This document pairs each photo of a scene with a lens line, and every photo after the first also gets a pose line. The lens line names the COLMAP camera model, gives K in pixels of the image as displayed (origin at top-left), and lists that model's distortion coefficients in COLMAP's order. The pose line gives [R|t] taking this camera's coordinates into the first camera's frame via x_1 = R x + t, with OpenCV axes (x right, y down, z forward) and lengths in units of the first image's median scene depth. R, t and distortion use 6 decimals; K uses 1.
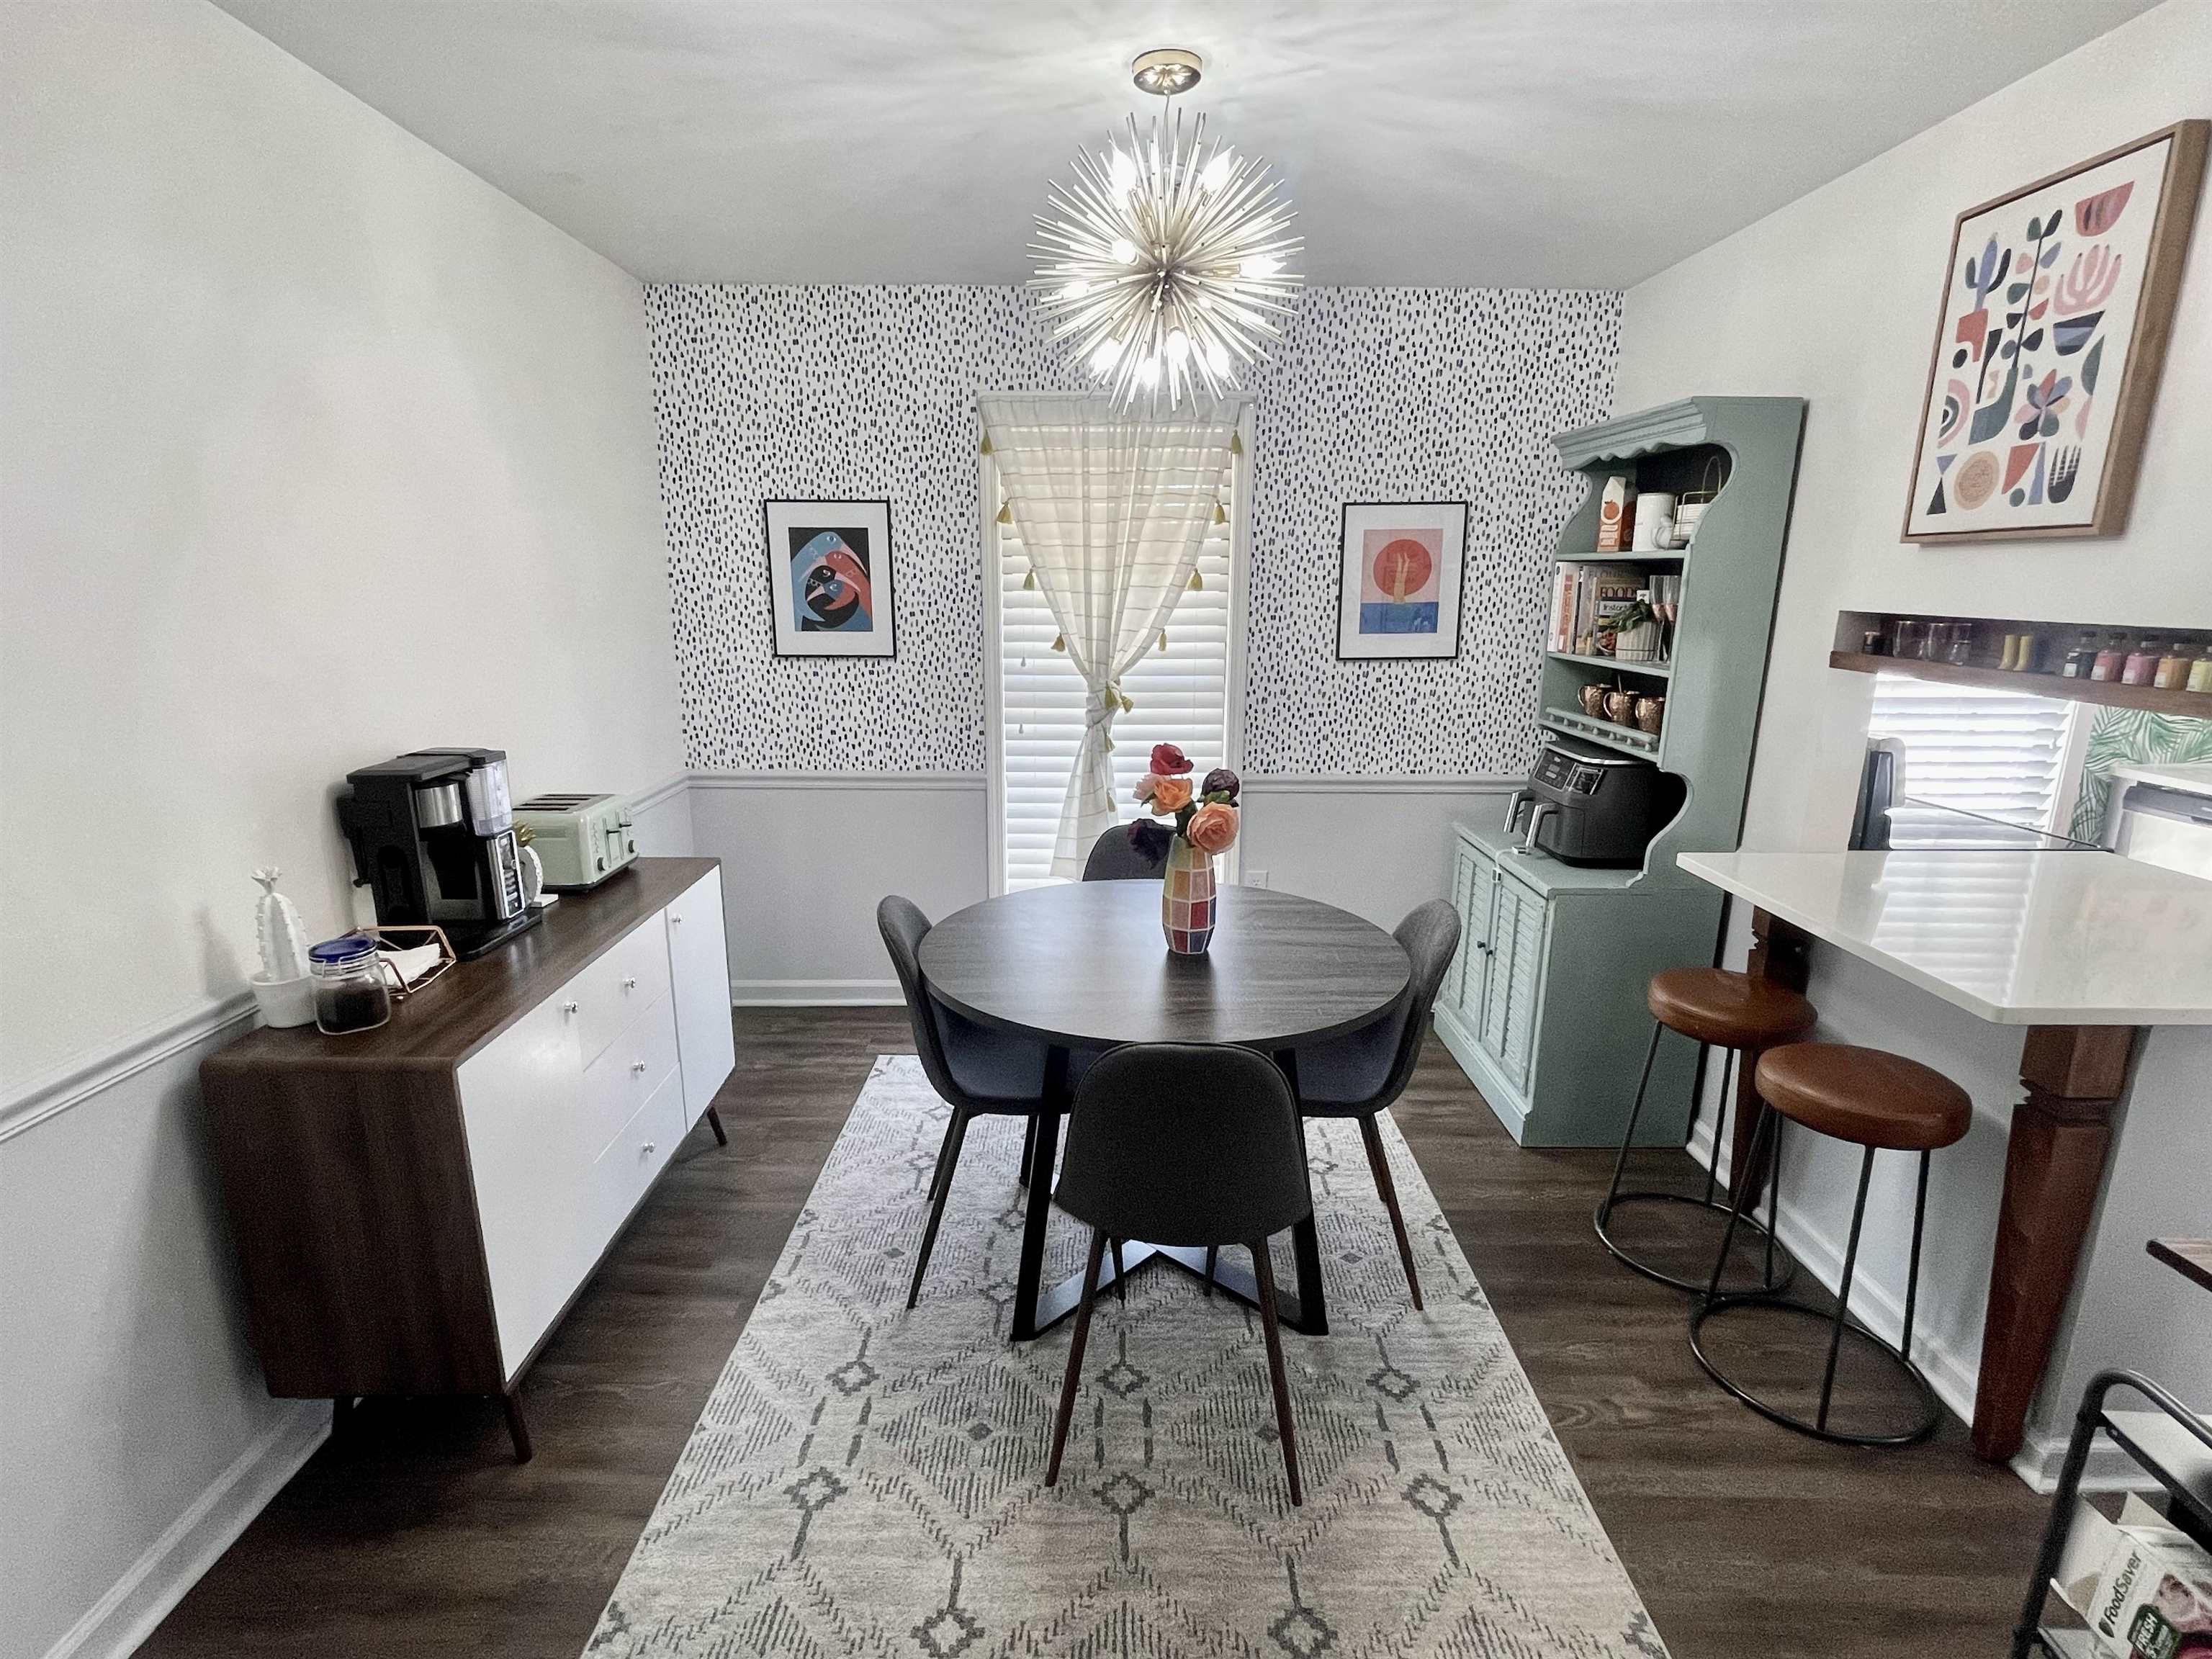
lens RADIAL K [[1111.1, 0, 1095.8], [0, 1111.1, 842.5], [0, 0, 1]] dist [0.007970, -0.001360]
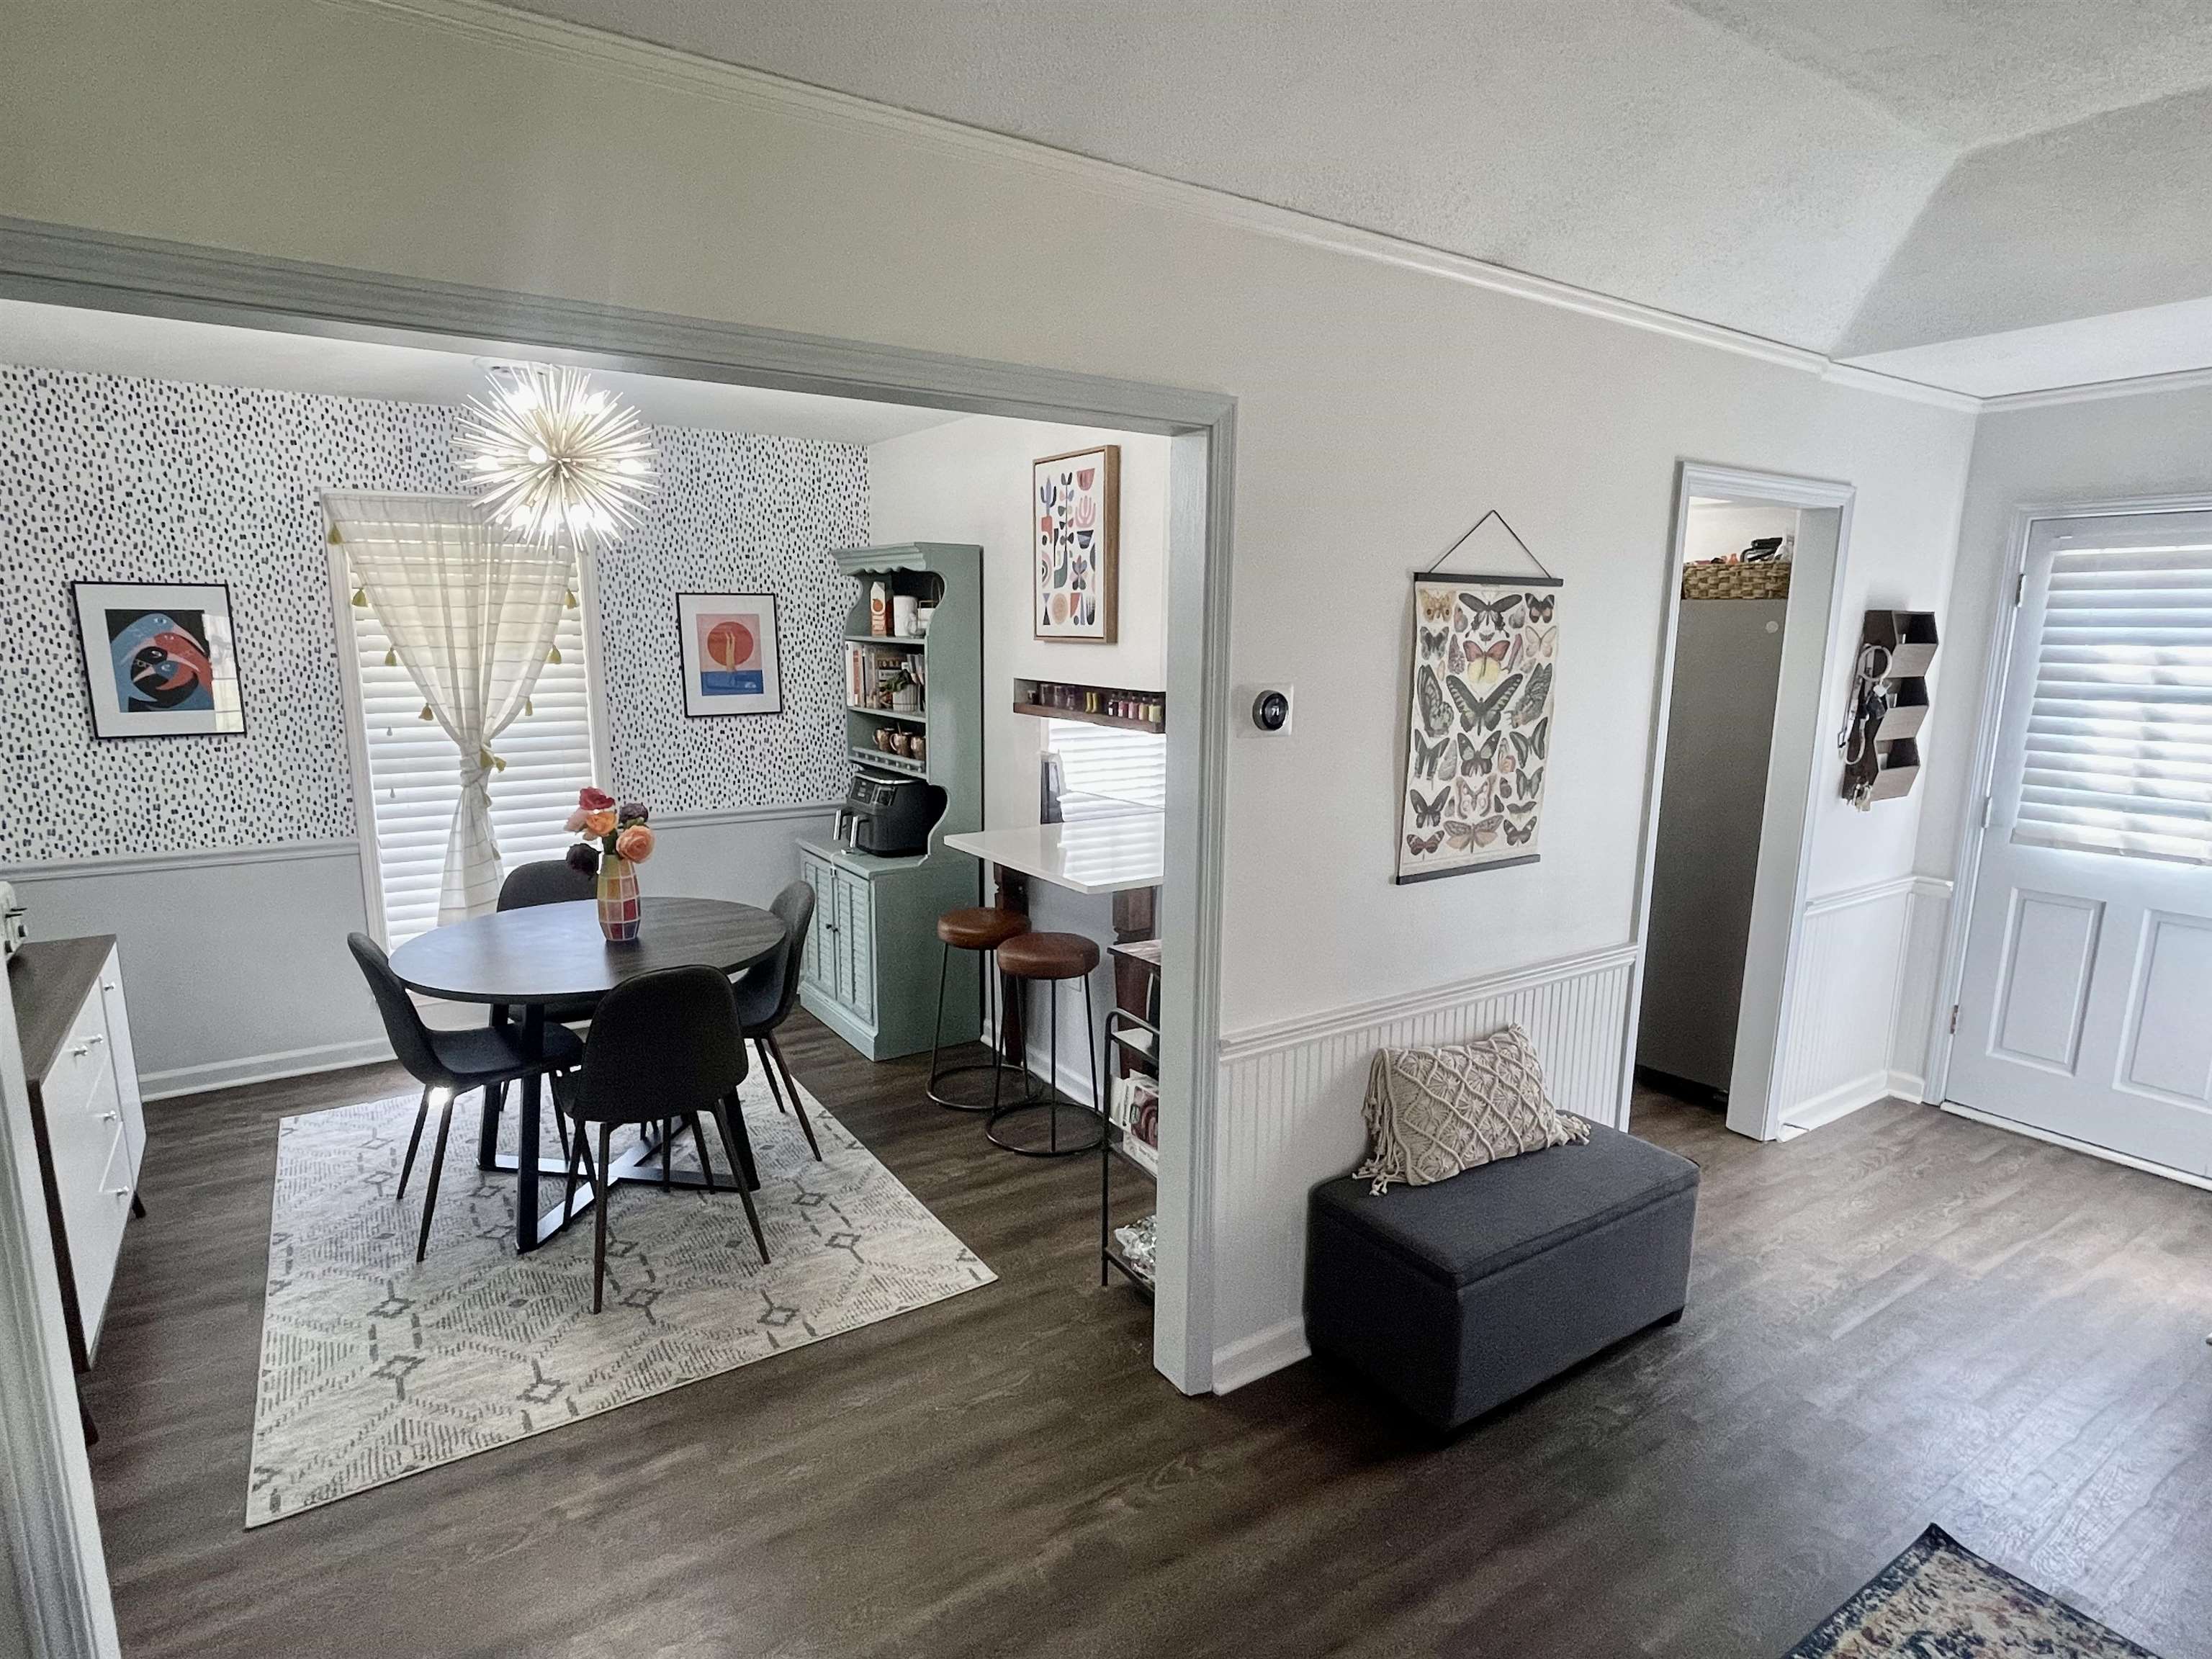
lens RADIAL K [[1199.1, 0, 1124.8], [0, 1199.1, 856.5], [0, 0, 1]] dist [-0.008824, -0.004309]
pose [[0.823116, -0.105779, 0.557935, -0.180159], [0.125665, 0.992069, 0.002694, 0.059039], [-0.553795, 0.067895, 0.829880, -0.464028]]
